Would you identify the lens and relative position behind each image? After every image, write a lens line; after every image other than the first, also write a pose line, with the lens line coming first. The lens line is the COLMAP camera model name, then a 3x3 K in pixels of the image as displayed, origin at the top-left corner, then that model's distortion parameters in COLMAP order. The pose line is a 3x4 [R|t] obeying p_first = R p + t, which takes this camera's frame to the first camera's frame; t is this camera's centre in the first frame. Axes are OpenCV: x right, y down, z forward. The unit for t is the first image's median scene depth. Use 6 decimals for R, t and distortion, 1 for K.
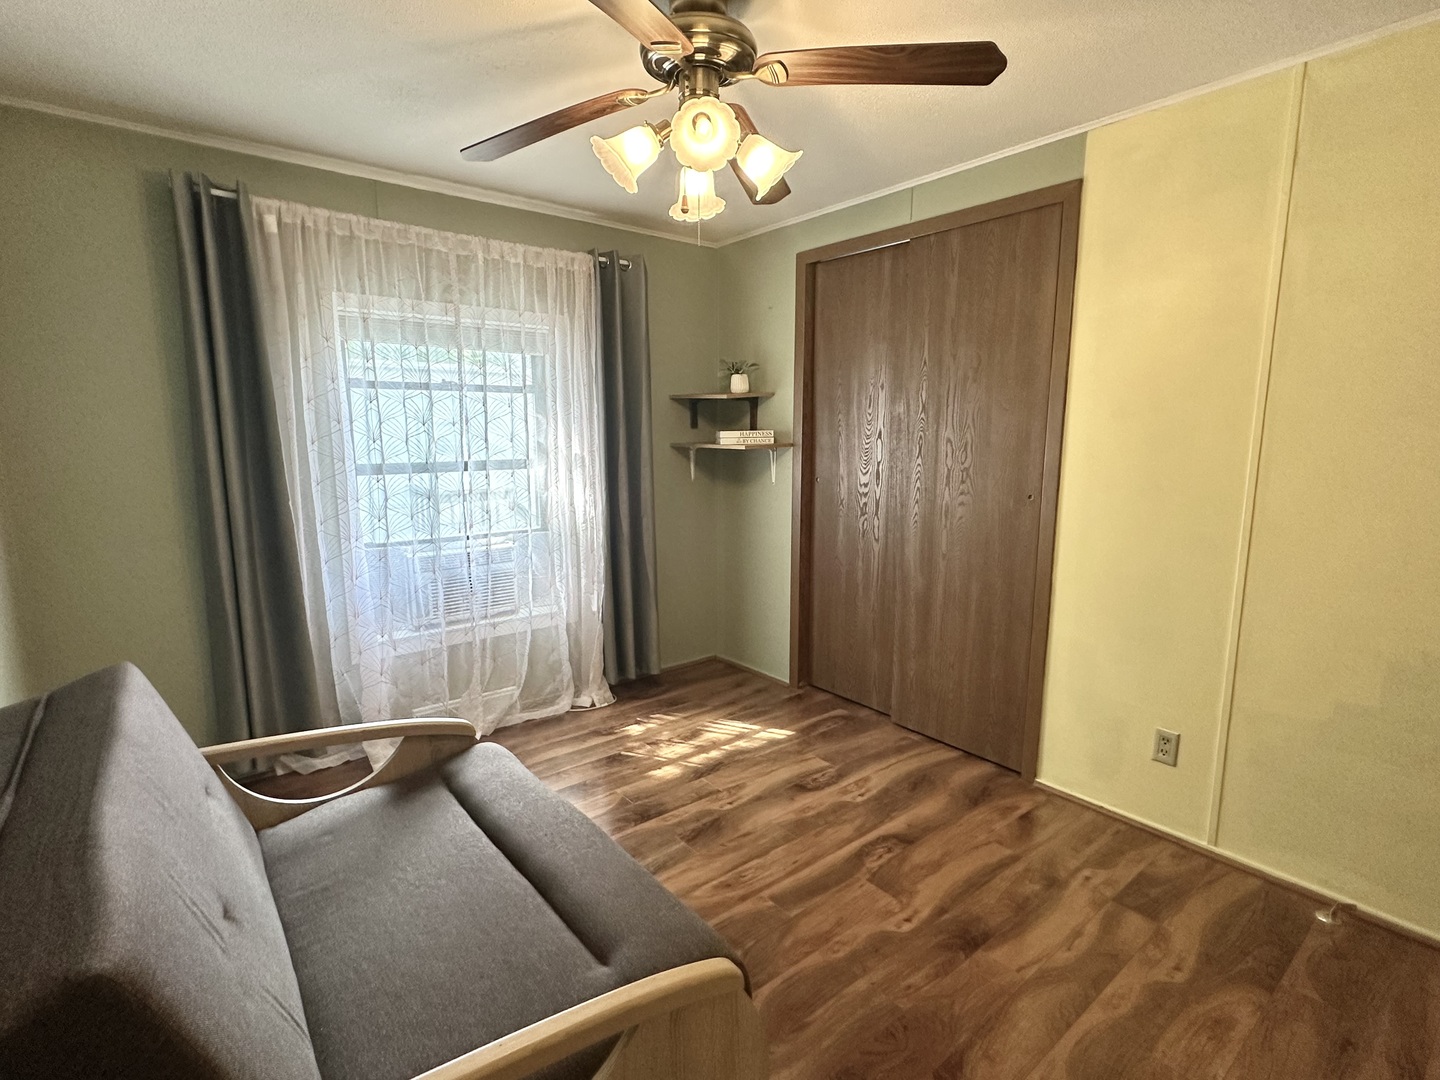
lens RADIAL K [[704.8, 0, 716.5], [0, 704.8, 540.9], [0, 0, 1]] dist [-0.000196, -0.000062]
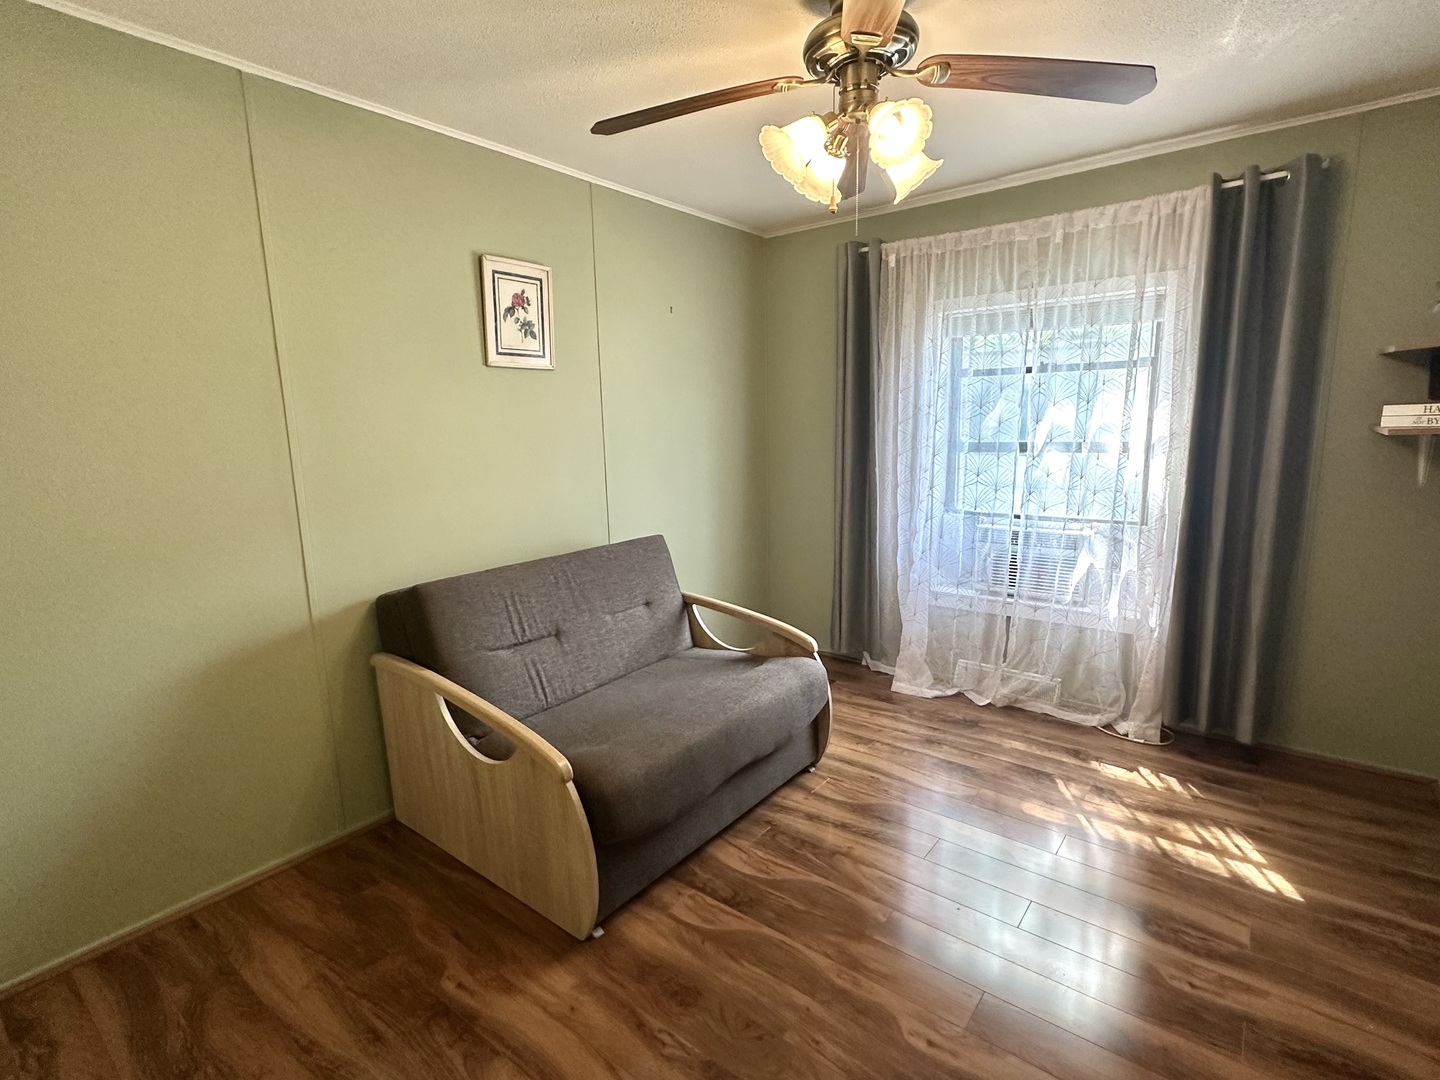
lens RADIAL K [[704.8, 0, 716.5], [0, 704.8, 540.9], [0, 0, 1]] dist [-0.000196, -0.000062]
pose [[0.213220, 0.162851, -0.963336, 0.553077], [-0.131259, 0.981846, 0.136928, -0.052481], [0.968147, 0.097251, 0.230725, 0.336480]]
